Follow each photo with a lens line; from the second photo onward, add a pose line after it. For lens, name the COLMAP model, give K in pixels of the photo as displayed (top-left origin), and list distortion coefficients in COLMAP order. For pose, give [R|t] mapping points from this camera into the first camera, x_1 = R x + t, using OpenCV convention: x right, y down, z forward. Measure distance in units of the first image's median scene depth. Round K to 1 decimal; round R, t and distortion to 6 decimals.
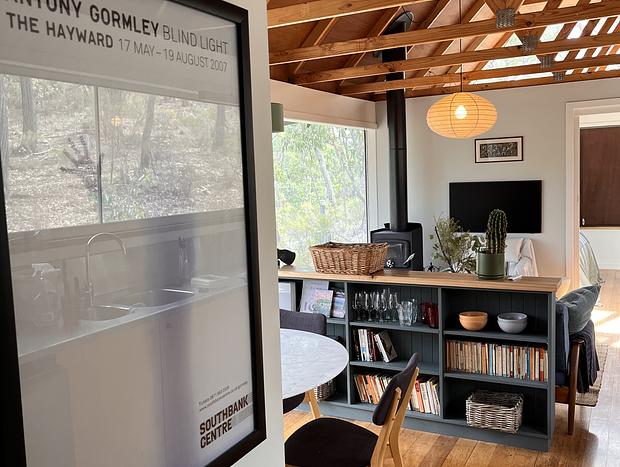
lens RADIAL K [[610.6, 0, 310.0], [0, 610.6, 233.5], [0, 0, 1]] dist [0.008713, -0.002604]
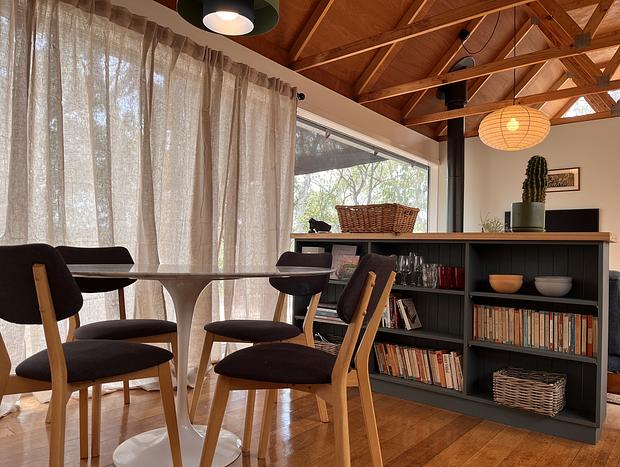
lens RADIAL K [[466.5, 0, 310.0], [0, 466.5, 233.5], [0, 0, 1]] dist [0.015601, -0.000919]
pose [[0.977894, 0.057278, -0.201105, 0.114826], [-0.083991, 0.988351, -0.126917, 0.169981], [0.191493, 0.141002, 0.971313, 0.262038]]
